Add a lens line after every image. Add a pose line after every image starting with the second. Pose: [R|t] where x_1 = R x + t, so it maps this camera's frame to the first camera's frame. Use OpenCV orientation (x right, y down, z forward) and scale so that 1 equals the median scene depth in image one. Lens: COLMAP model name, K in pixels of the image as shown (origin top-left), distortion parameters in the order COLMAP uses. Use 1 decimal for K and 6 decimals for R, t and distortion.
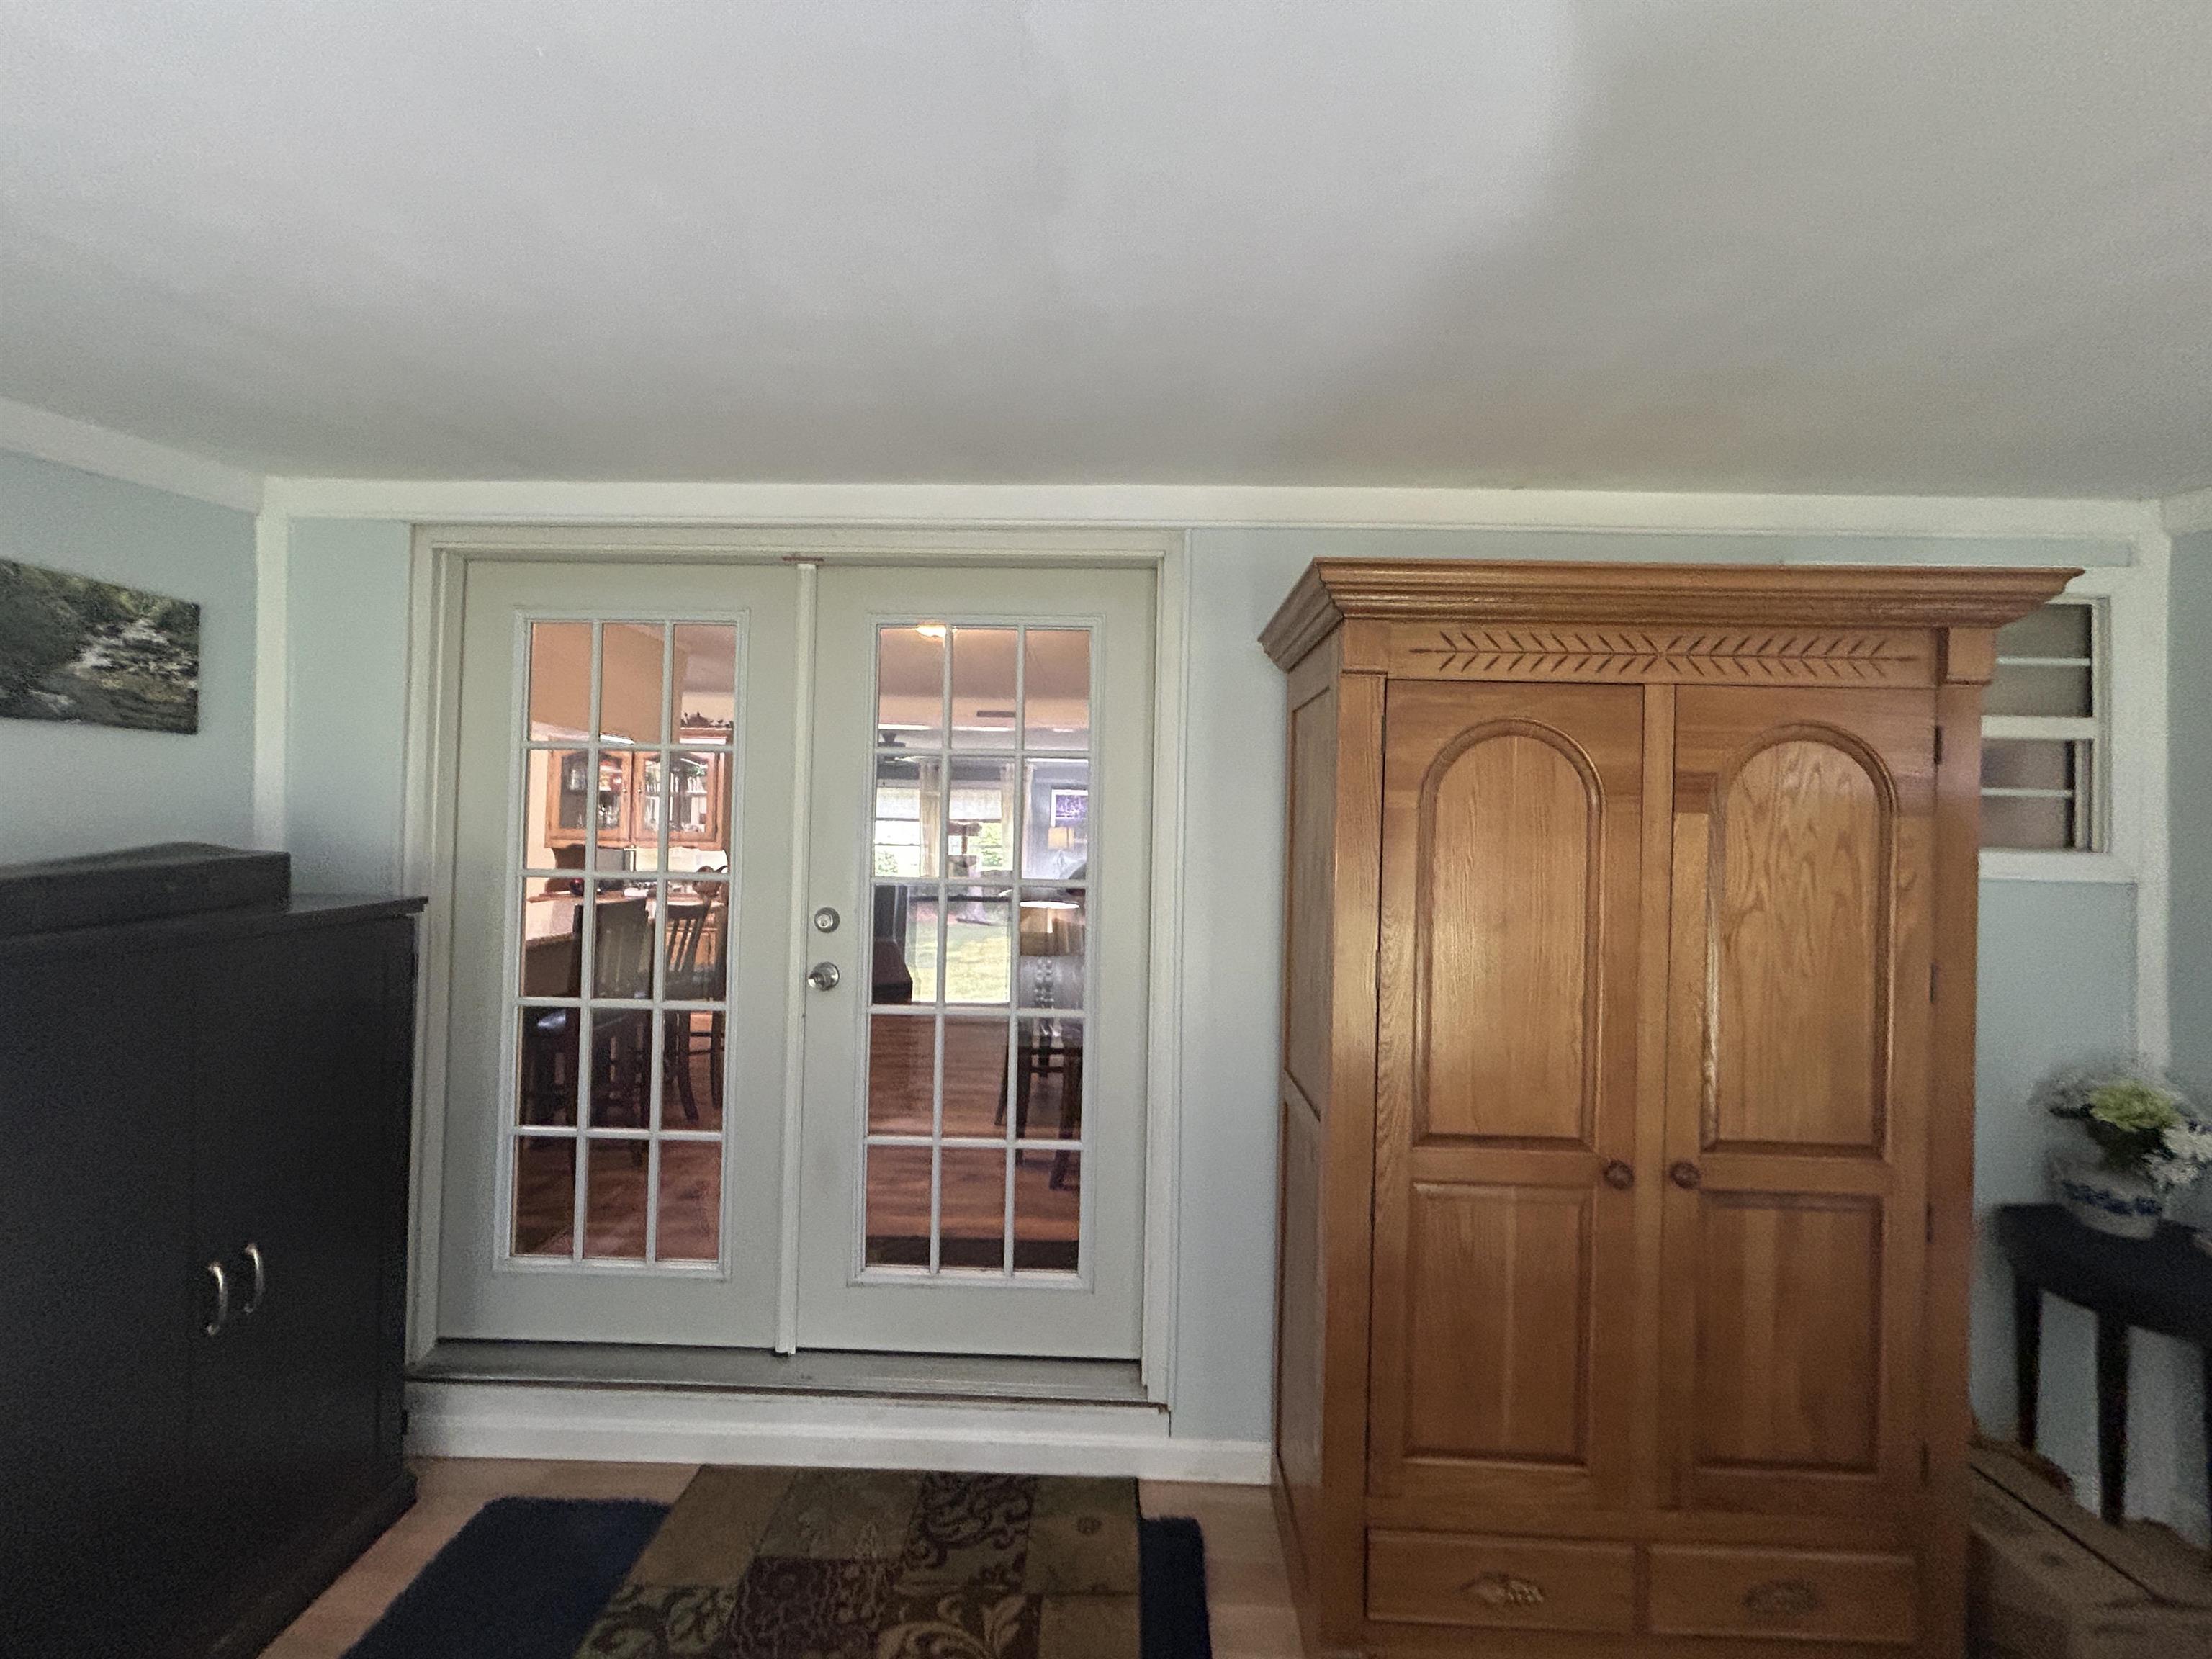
lens RADIAL K [[893.6, 0, 1105.4], [0, 893.6, 828.1], [0, 0, 1]] dist [-0.003096, 0.002728]
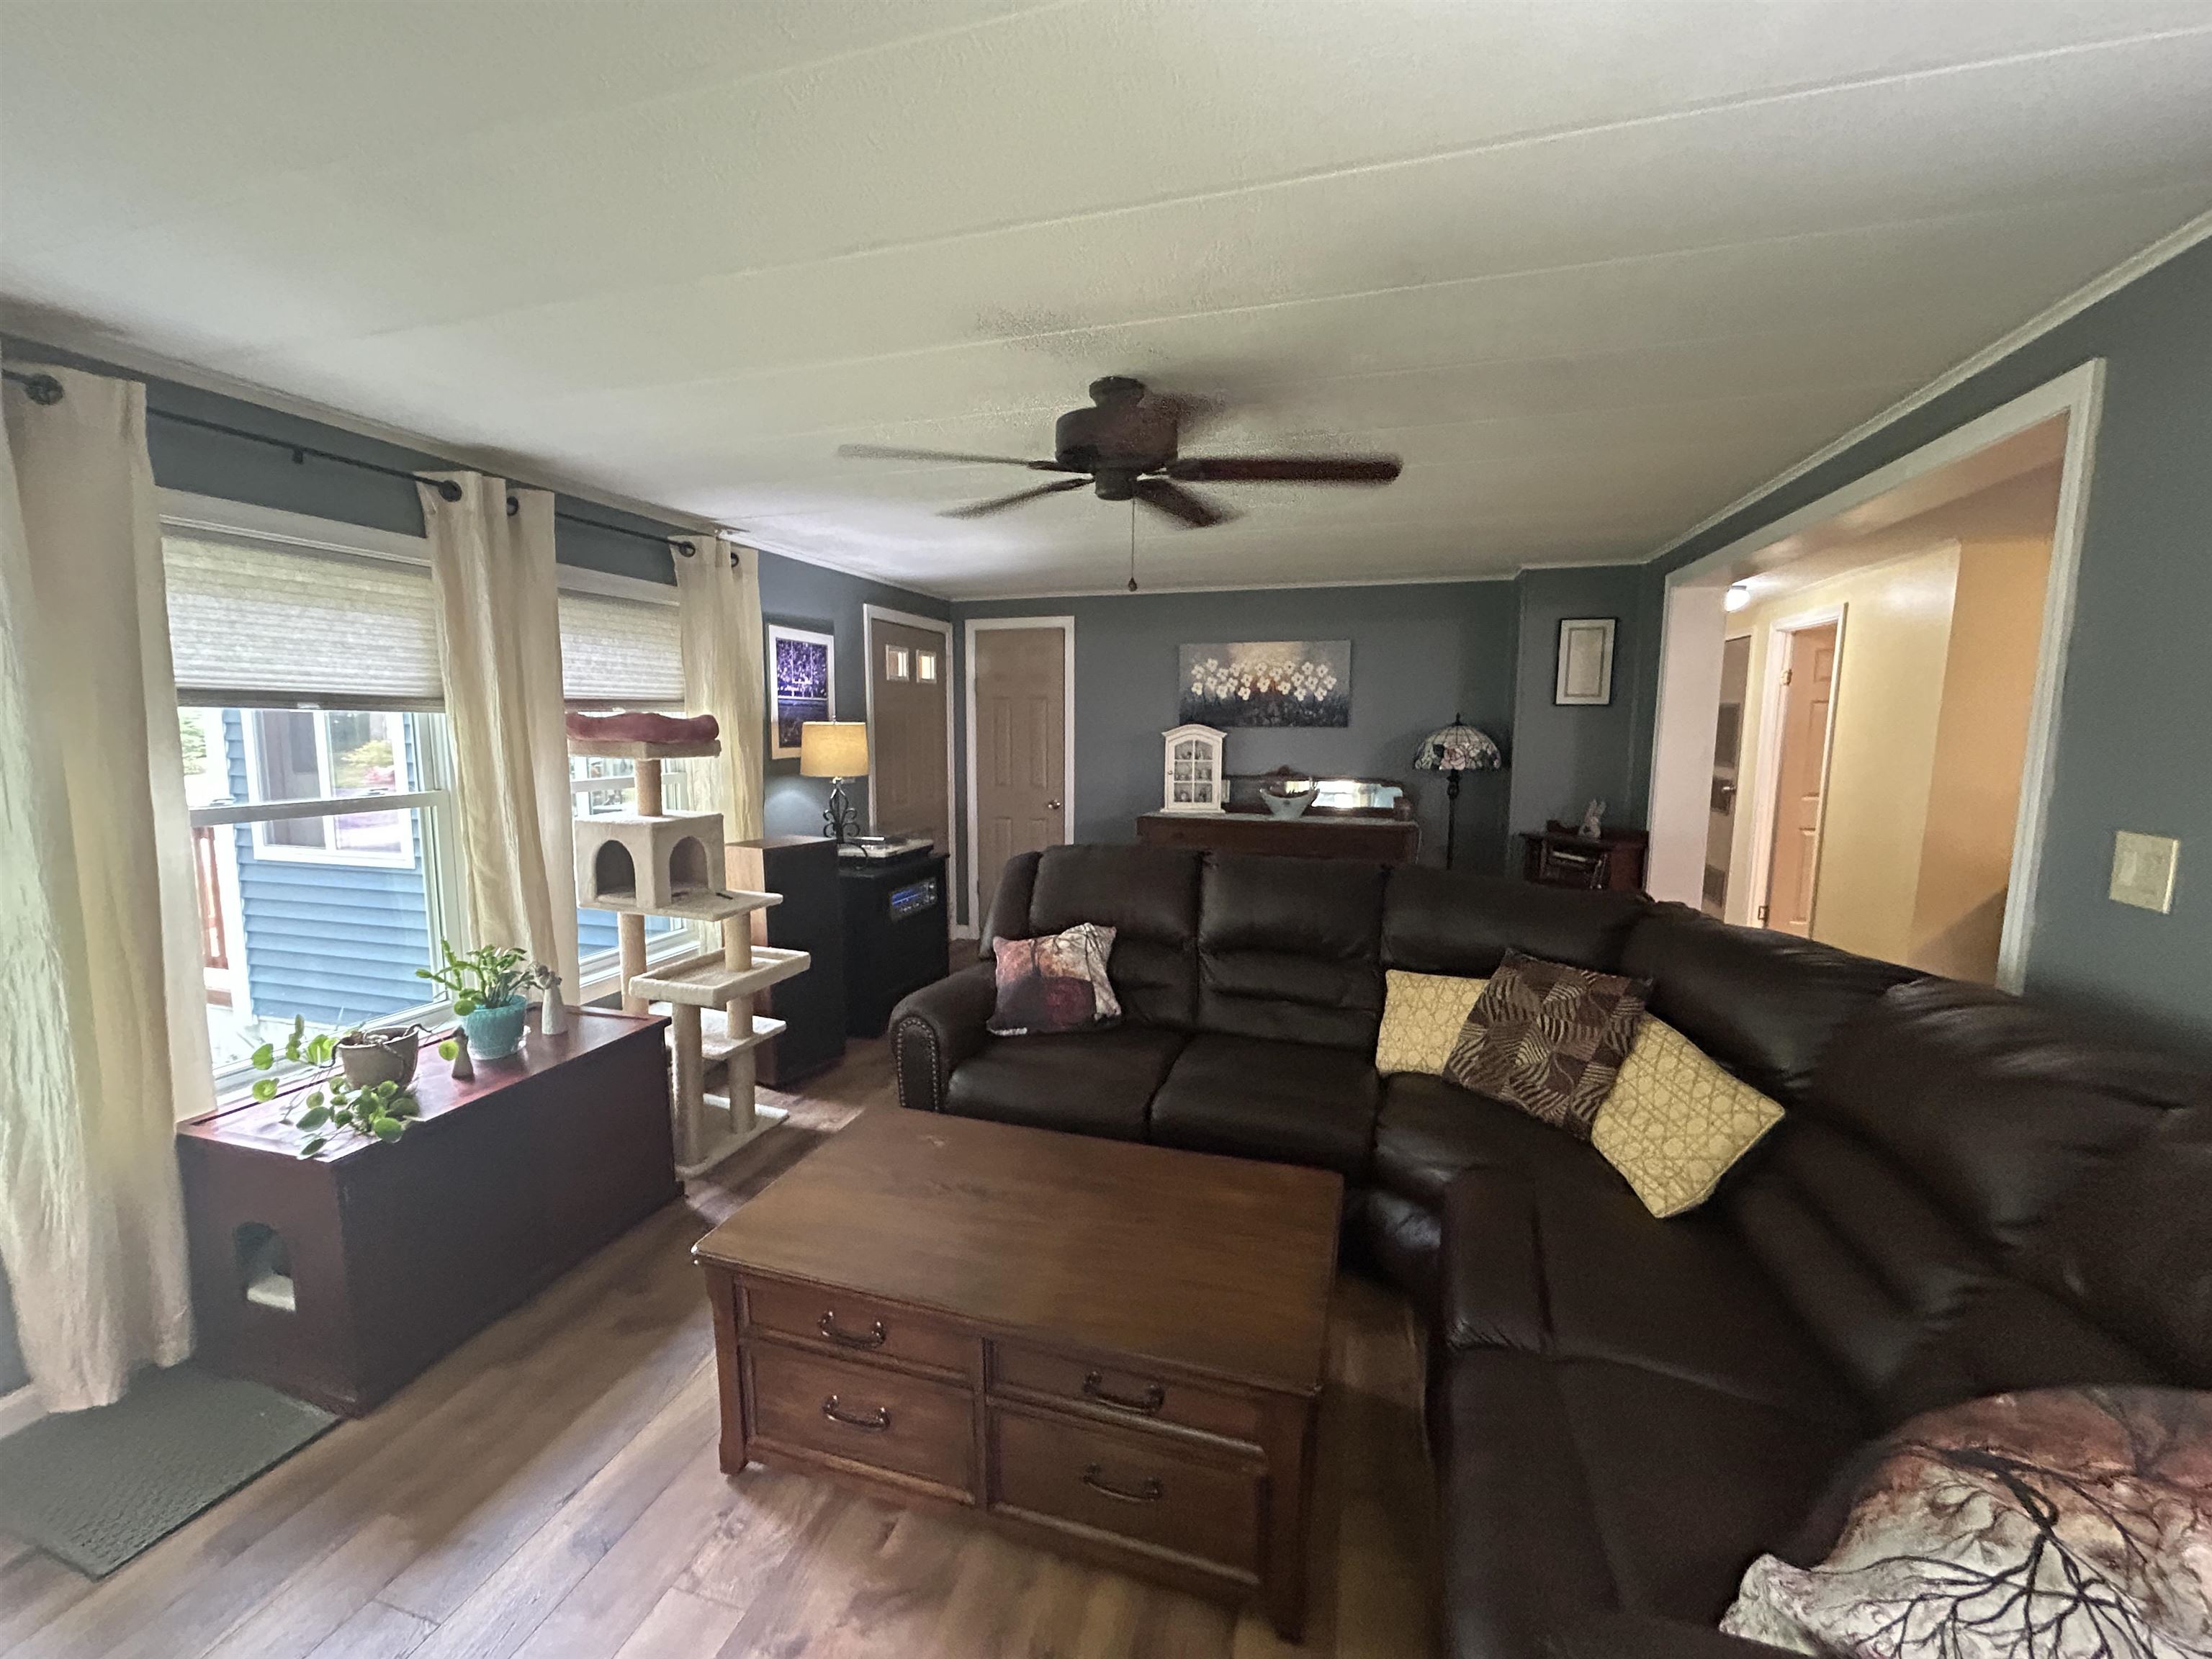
lens RADIAL K [[893.6, 0, 1103.6], [0, 893.6, 827.8], [0, 0, 1]] dist [-0.003096, 0.002728]
pose [[0.269655, -0.133855, 0.953608, -0.387232], [-0.004036, 0.990126, 0.140122, -0.011901], [-0.962949, -0.041634, 0.266452, 0.764114]]
